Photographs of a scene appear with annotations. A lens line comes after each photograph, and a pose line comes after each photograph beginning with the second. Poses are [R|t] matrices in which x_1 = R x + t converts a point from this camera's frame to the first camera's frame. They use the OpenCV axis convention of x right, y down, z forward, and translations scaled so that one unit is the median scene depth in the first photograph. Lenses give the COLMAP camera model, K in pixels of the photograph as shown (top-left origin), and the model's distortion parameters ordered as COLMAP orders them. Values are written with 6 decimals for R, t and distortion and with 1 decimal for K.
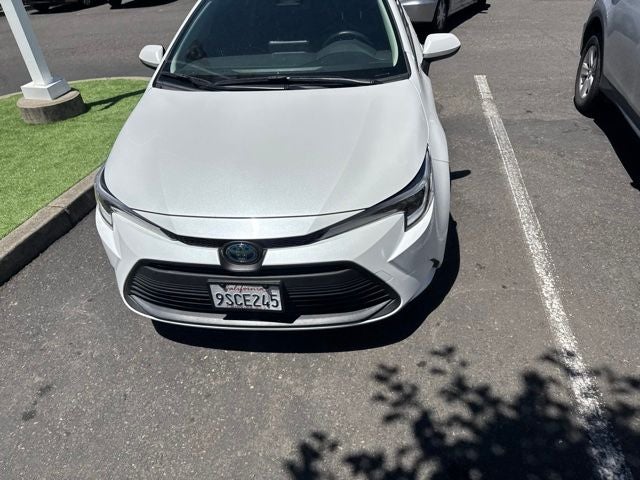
lens RADIAL K [[431.6, 0, 314.3], [0, 431.6, 238.1], [0, 0, 1]] dist [0.034703, -0.048449]
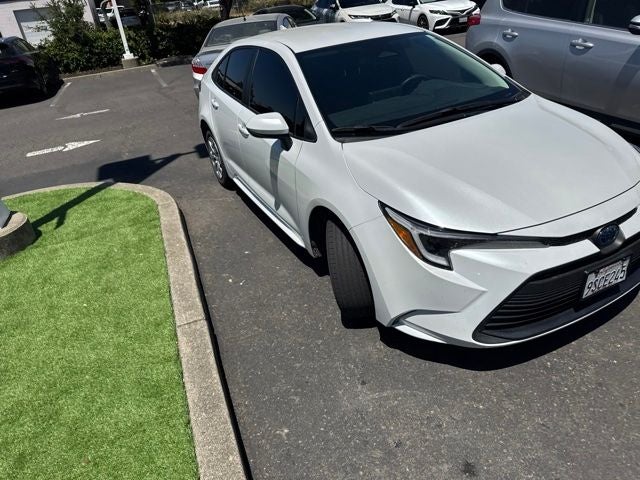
lens RADIAL K [[436.8, 0, 310.8], [0, 436.8, 244.1], [0, 0, 1]] dist [0.002904, -0.003852]
pose [[0.847995, -0.287394, 0.445319, -0.994820], [0.352282, 0.933387, -0.068453, -0.101956], [-0.395982, 0.214926, 0.892751, 0.222538]]
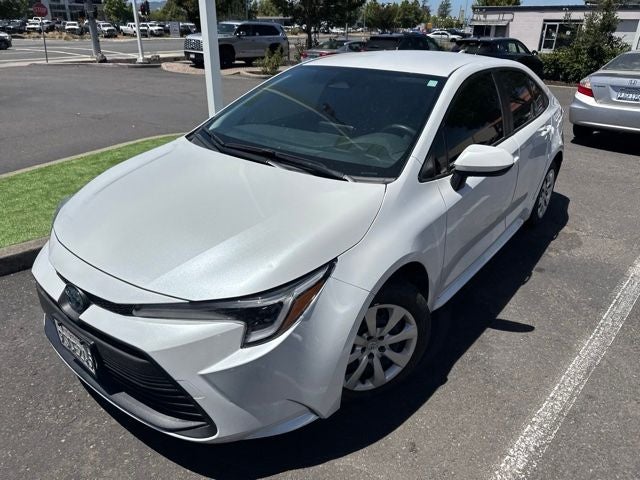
lens RADIAL K [[439.4, 0, 320.0], [0, 439.4, 240.0], [0, 0, 1]] dist [-0.004442, -0.003219]
pose [[0.850304, 0.297346, -0.434244, 0.509052], [-0.366042, 0.926977, -0.082014, -0.152903], [0.378148, 0.228689, 0.897054, 0.220397]]
